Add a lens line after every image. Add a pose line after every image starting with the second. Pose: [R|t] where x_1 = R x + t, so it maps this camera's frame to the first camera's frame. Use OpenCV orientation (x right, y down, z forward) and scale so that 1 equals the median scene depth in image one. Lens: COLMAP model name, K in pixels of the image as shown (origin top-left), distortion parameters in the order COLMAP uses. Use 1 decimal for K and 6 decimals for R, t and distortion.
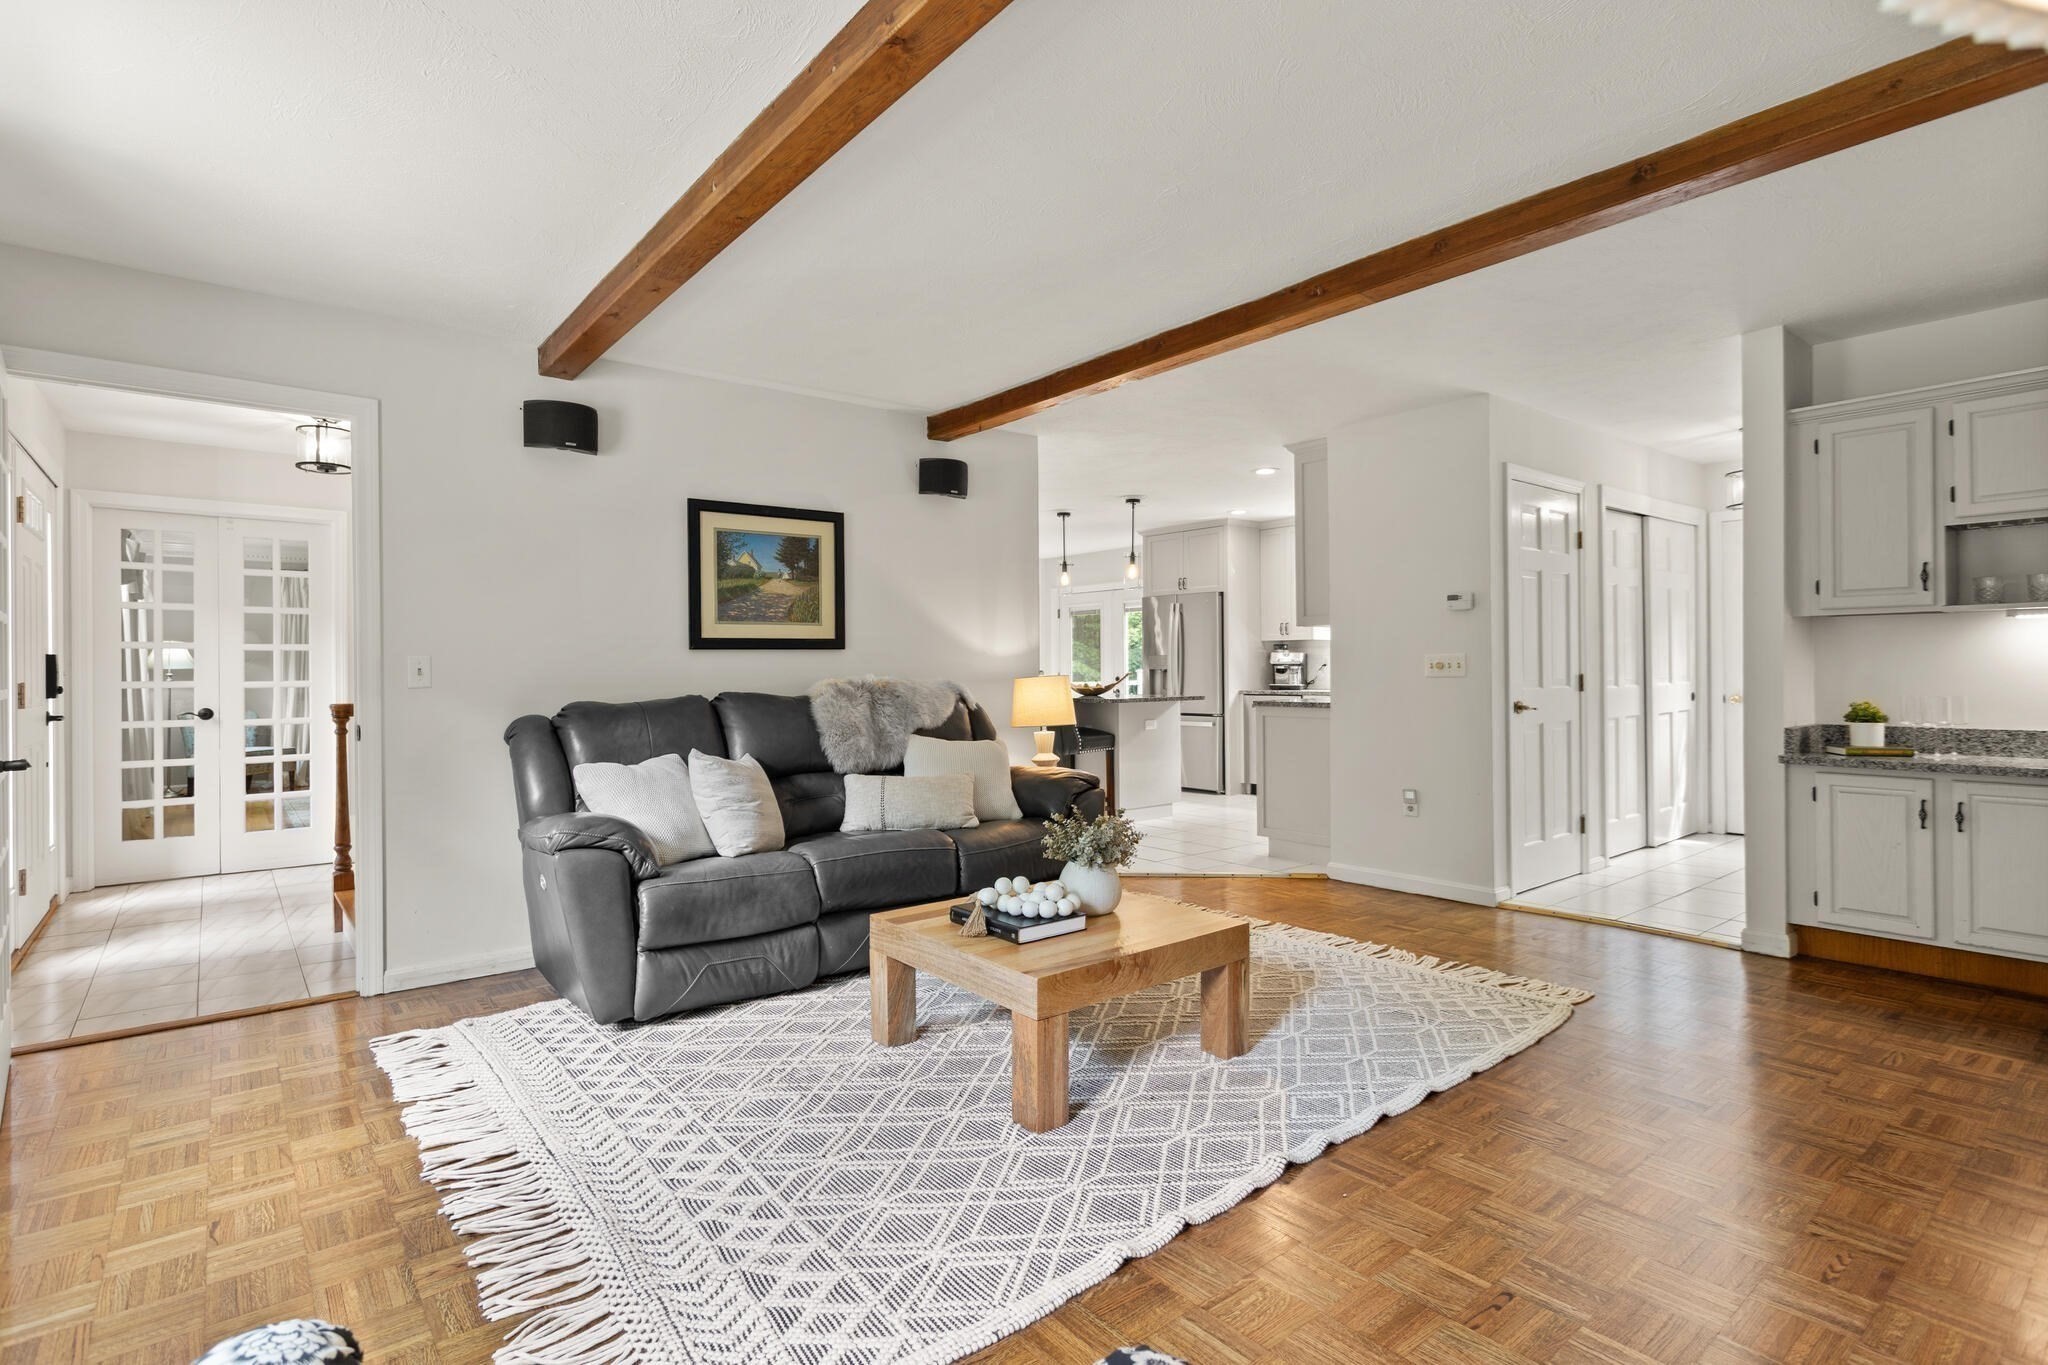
lens RADIAL K [[988.8, 0, 1013.0], [0, 988.8, 663.5], [0, 0, 1]] dist [-0.000115, 0.000665]
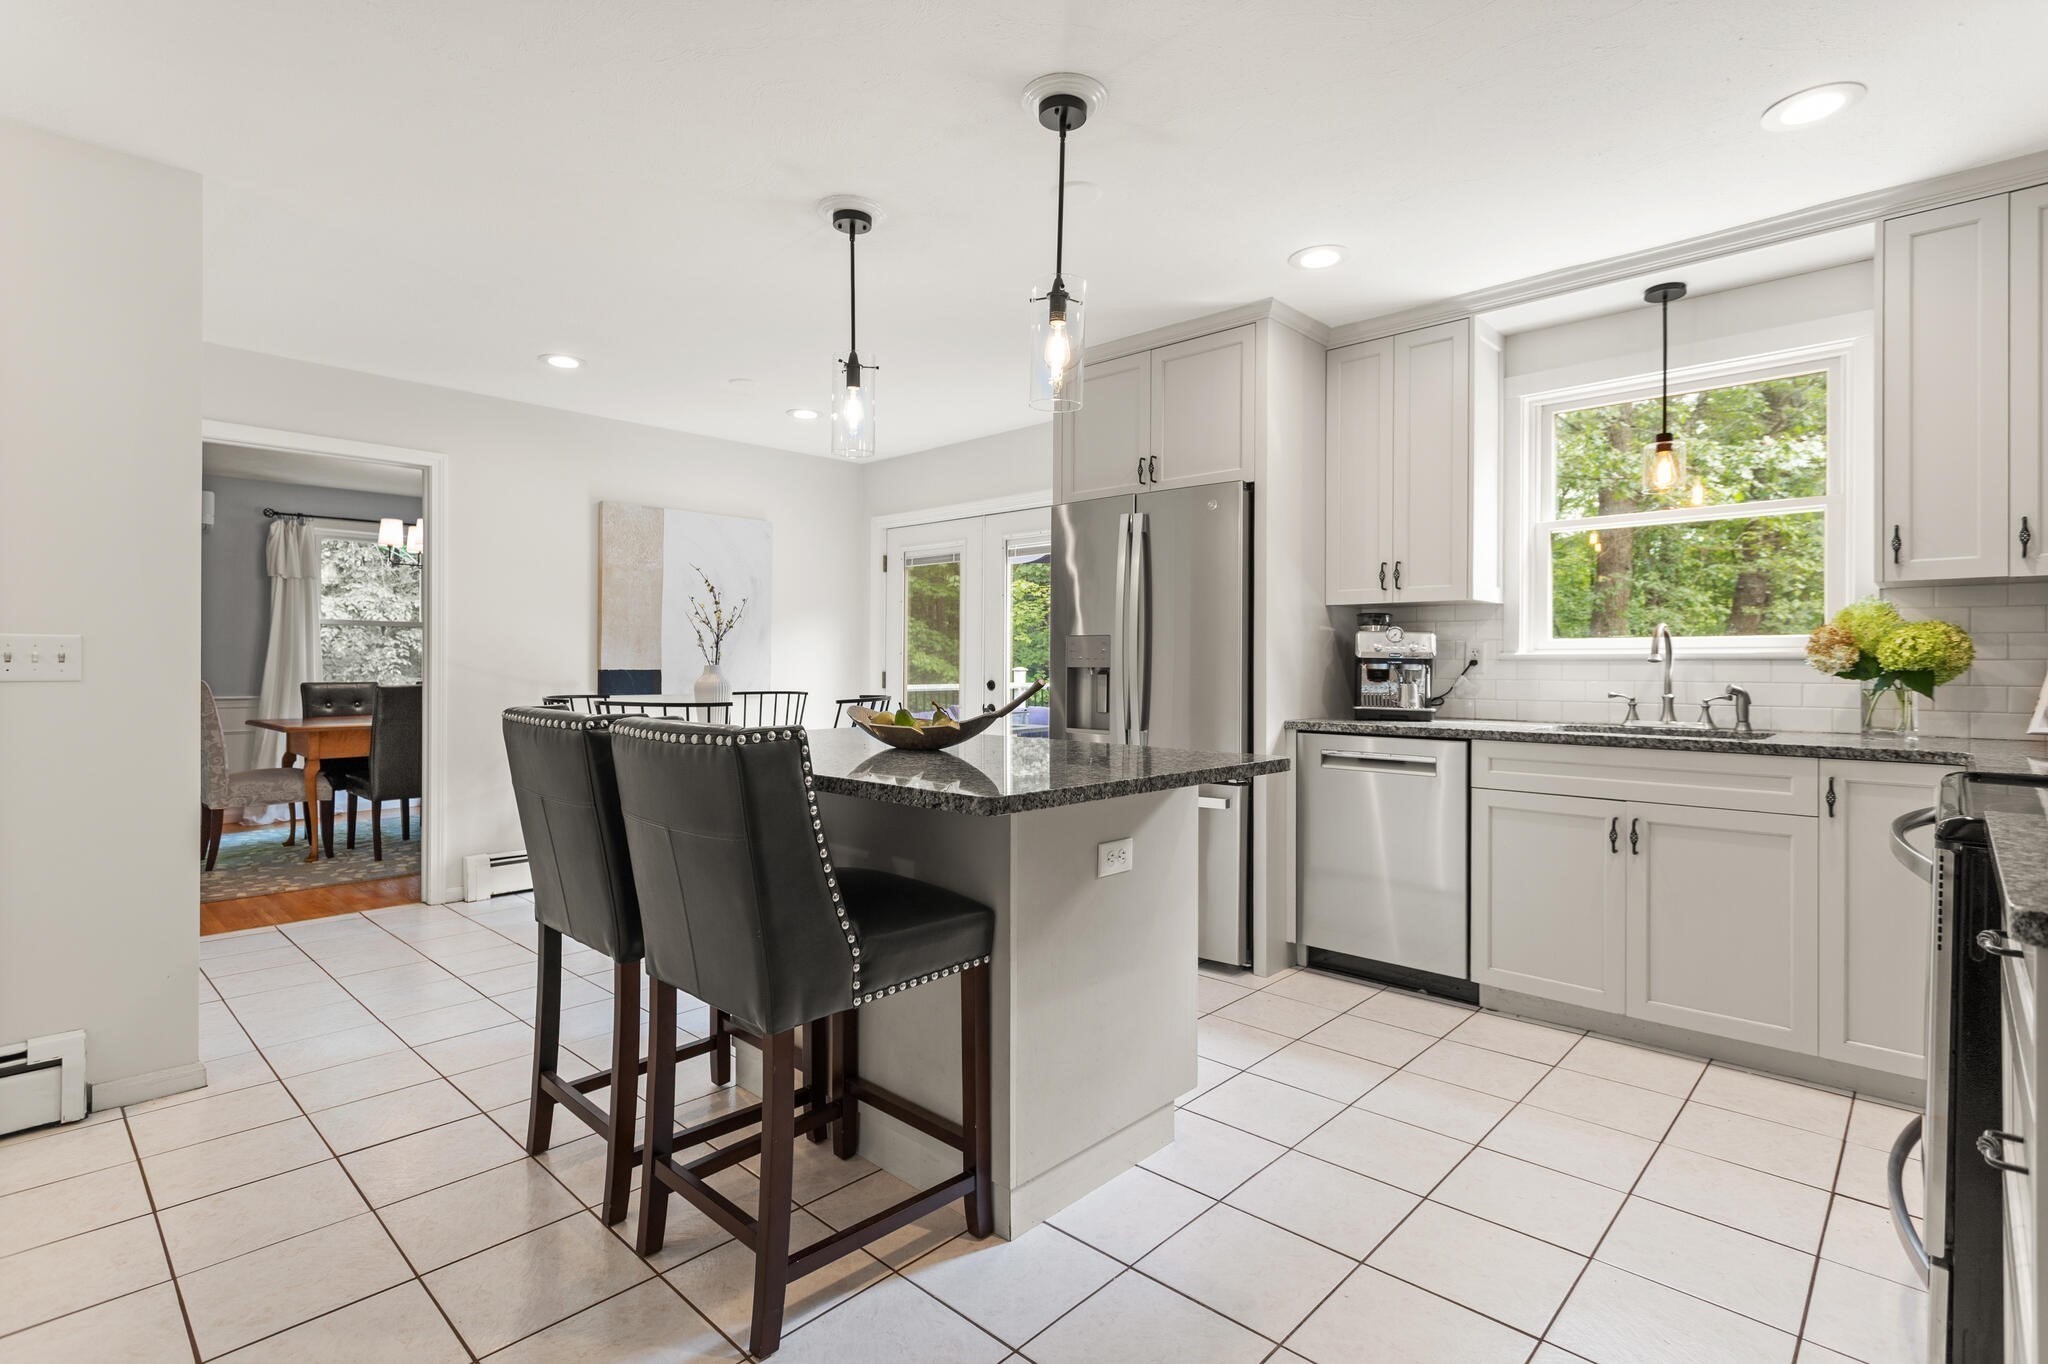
lens RADIAL K [[988.8, 0, 1013.0], [0, 988.8, 663.0], [0, 0, 1]] dist [-0.000115, 0.000665]
pose [[0.990703, 0.009783, 0.135688, 0.057372], [-0.010665, 0.999926, 0.005769, 0.001692], [-0.135621, -0.007163, 0.990735, 0.598334]]
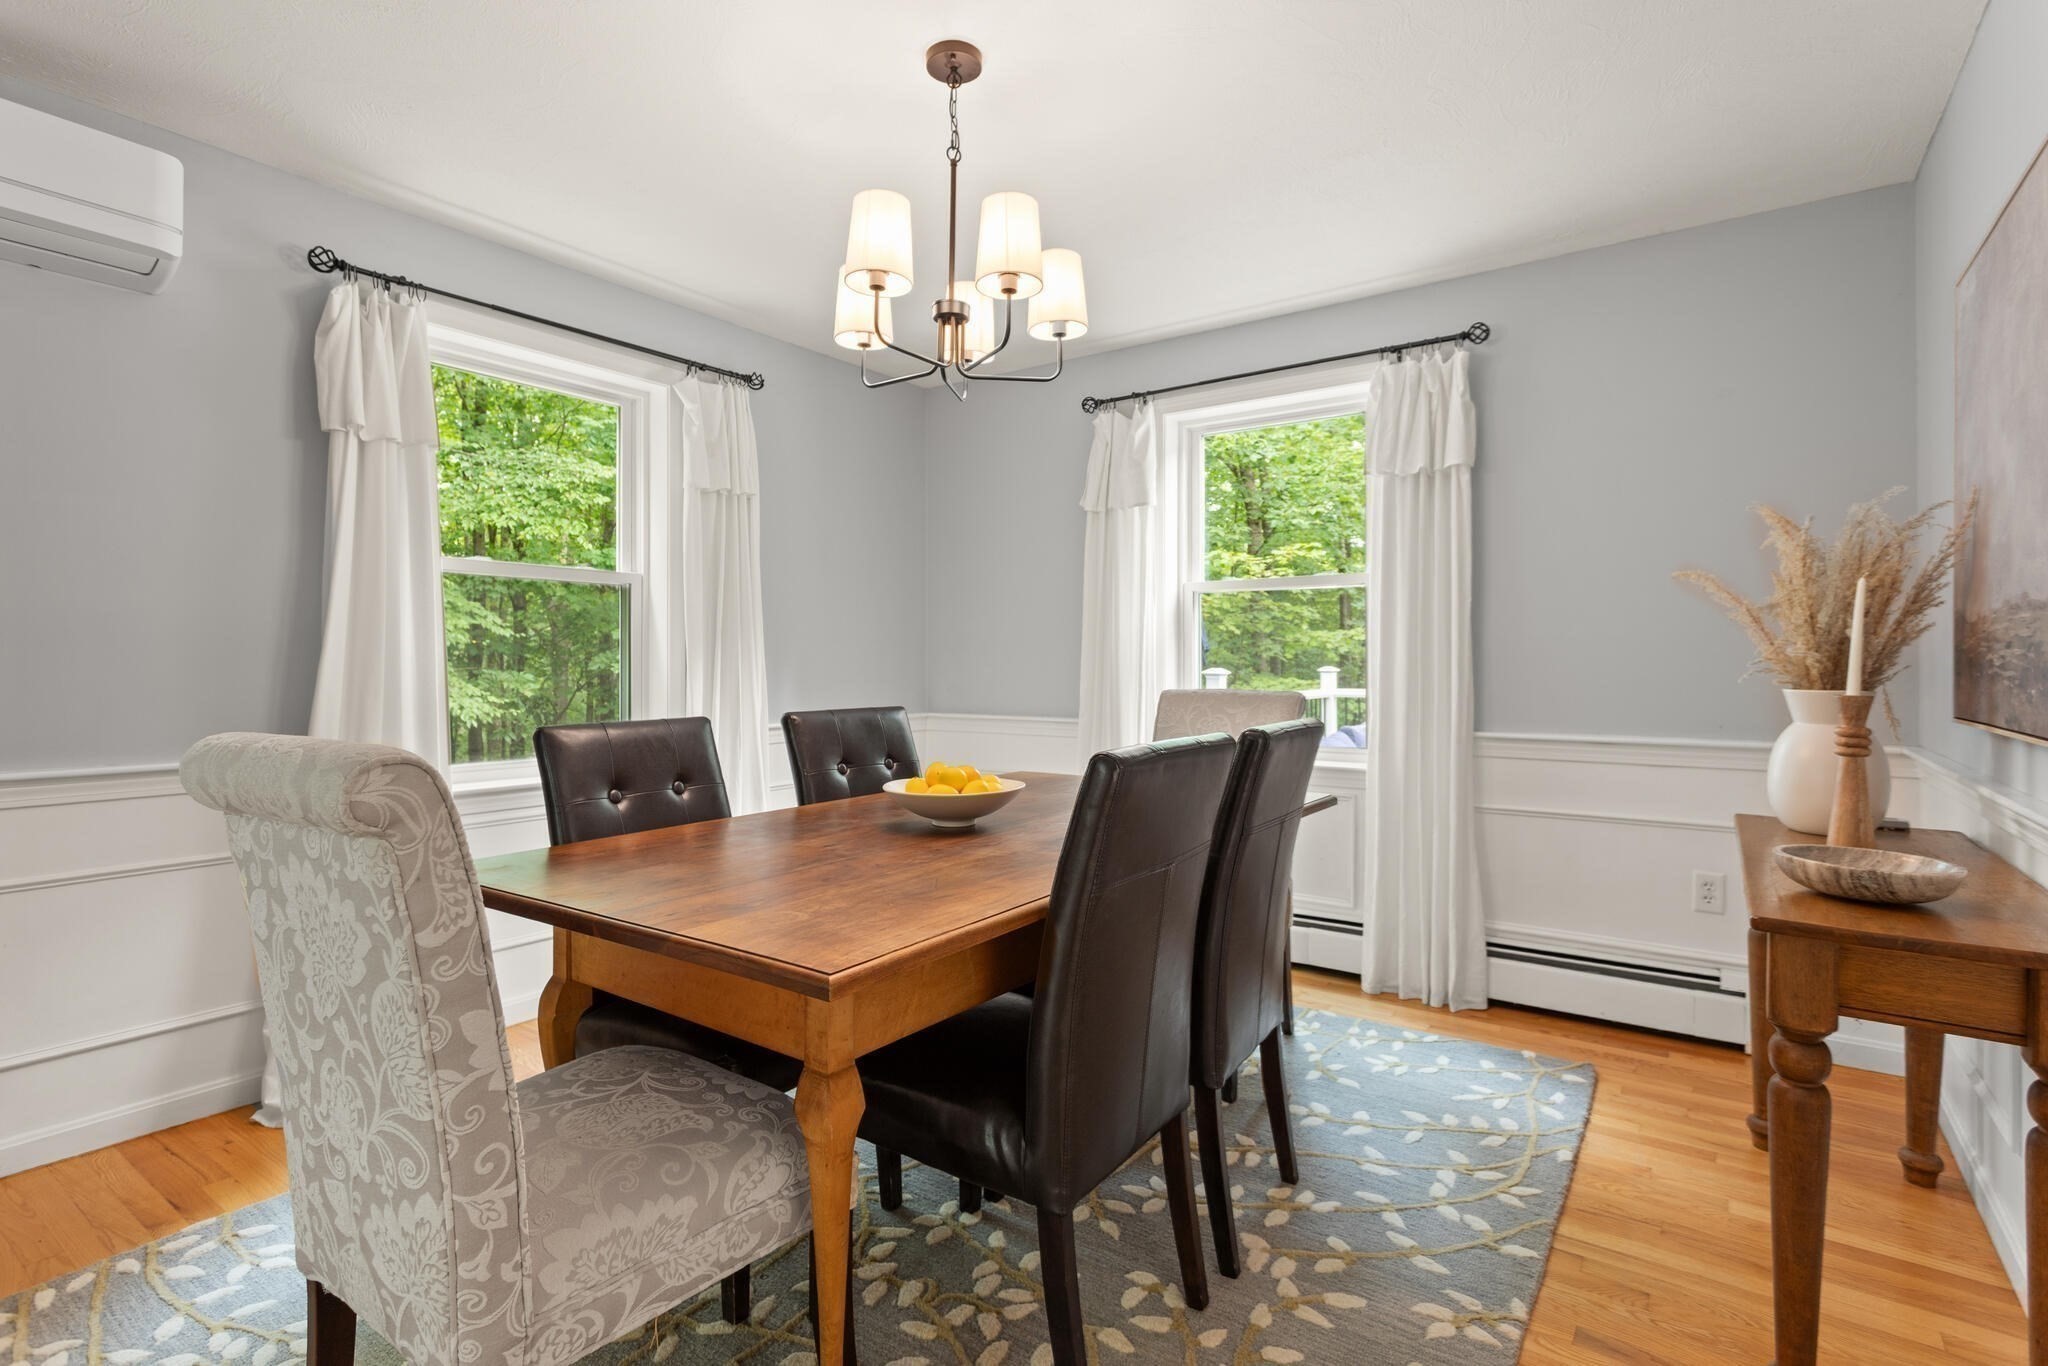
lens RADIAL K [[988.8, 0, 1013.0], [0, 988.8, 664.0], [0, 0, 1]] dist [-0.000115, 0.000665]
pose [[0.962644, 0.005982, 0.270705, -0.324489], [-0.007939, 0.999950, 0.006134, 0.009739], [-0.270655, -0.008054, 0.962643, 1.148494]]
